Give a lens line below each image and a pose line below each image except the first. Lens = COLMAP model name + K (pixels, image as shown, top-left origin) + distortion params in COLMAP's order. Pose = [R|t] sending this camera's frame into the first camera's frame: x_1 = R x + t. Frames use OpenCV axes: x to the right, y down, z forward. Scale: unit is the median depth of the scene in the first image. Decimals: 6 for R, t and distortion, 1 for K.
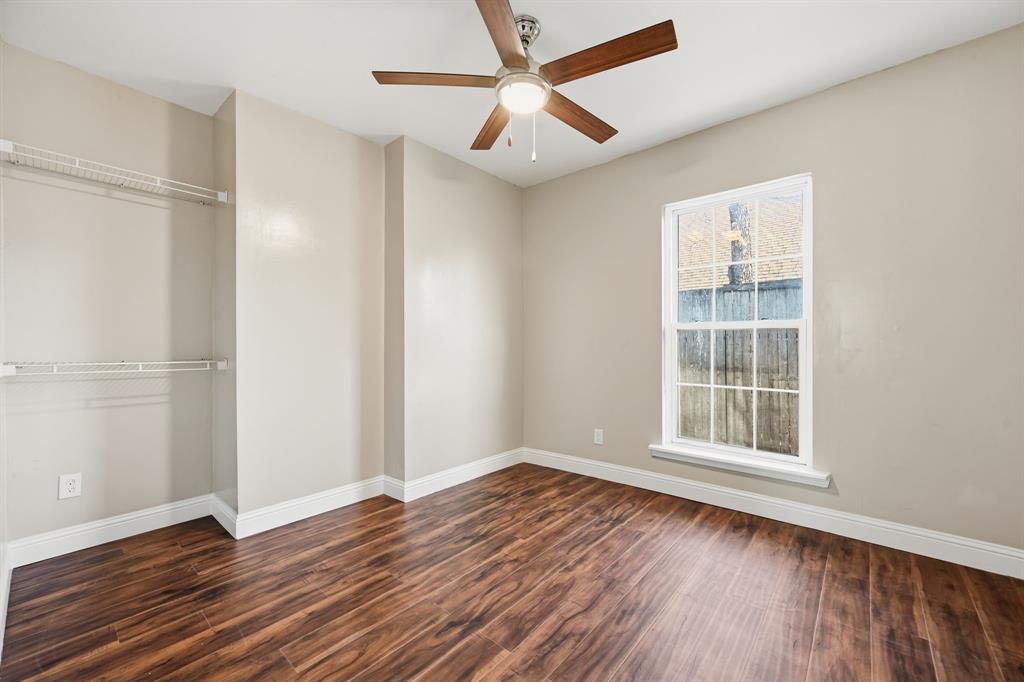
lens RADIAL K [[409.4, 0, 517.2], [0, 409.4, 344.5], [0, 0, 1]] dist [0.000218, 0.000246]
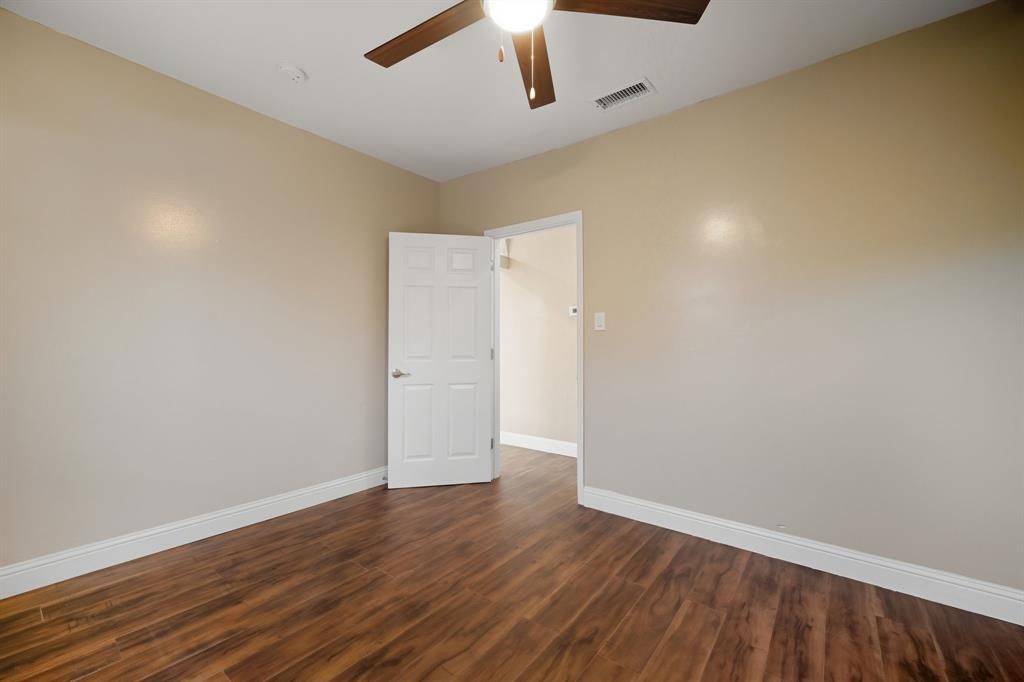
lens RADIAL K [[409.4, 0, 517.2], [0, 409.4, 344.5], [0, 0, 1]] dist [0.000218, 0.000246]
pose [[-0.998582, 0.000253, -0.053227, 0.058762], [0.000010, 0.999990, 0.004550, -0.012030], [0.053228, 0.004543, -0.998572, 1.986398]]
